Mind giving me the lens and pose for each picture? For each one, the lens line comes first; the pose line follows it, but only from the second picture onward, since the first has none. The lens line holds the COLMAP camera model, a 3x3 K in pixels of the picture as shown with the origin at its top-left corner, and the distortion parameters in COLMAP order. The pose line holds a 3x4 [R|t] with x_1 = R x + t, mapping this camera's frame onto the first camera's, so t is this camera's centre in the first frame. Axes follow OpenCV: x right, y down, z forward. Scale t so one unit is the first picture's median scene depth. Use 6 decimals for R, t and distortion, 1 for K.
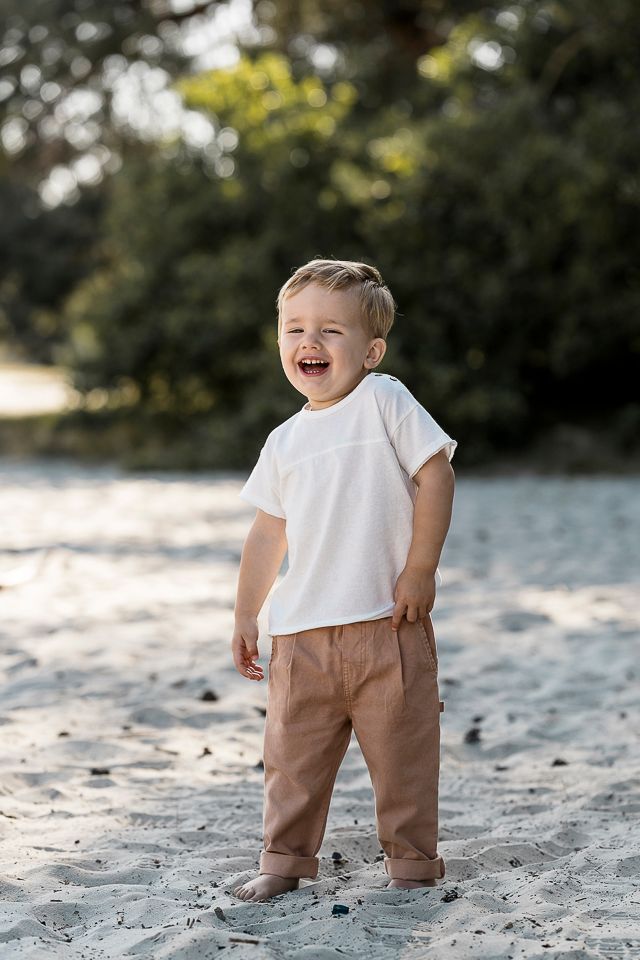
lens RADIAL K [[923.2, 0, 320.0], [0, 923.2, 480.0], [0, 0, 1]] dist [-0.004097, 0.006380]
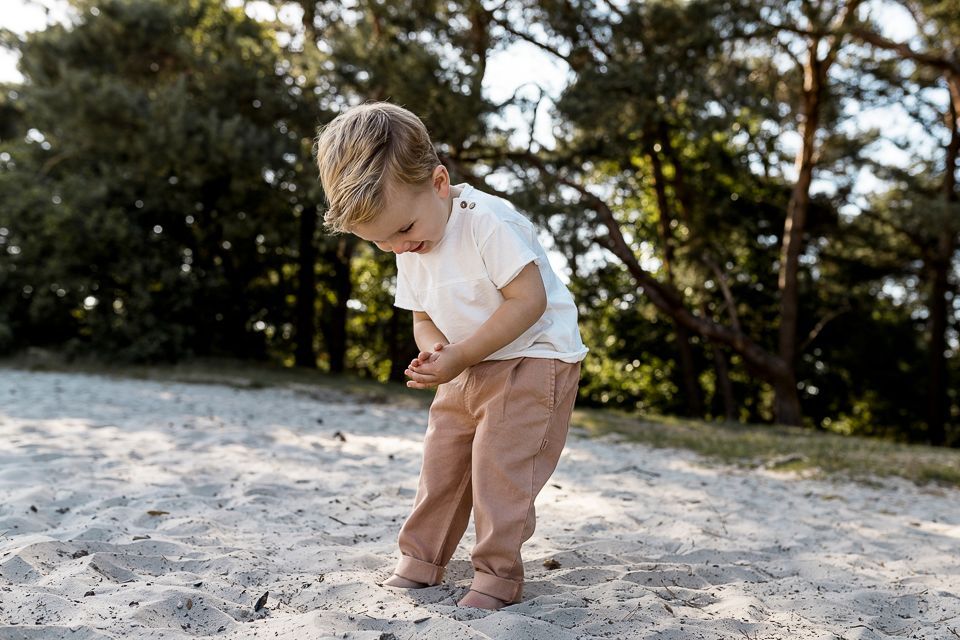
lens RADIAL K [[923.2, 0, 479.3], [0, 923.2, 327.7], [0, 0, 1]] dist [-0.004097, 0.006380]
pose [[0.727816, 0.067219, 0.682470, -0.317771], [-0.088421, 0.996076, -0.003810, -0.161278], [-0.680048, -0.057572, 0.730904, -0.855653]]
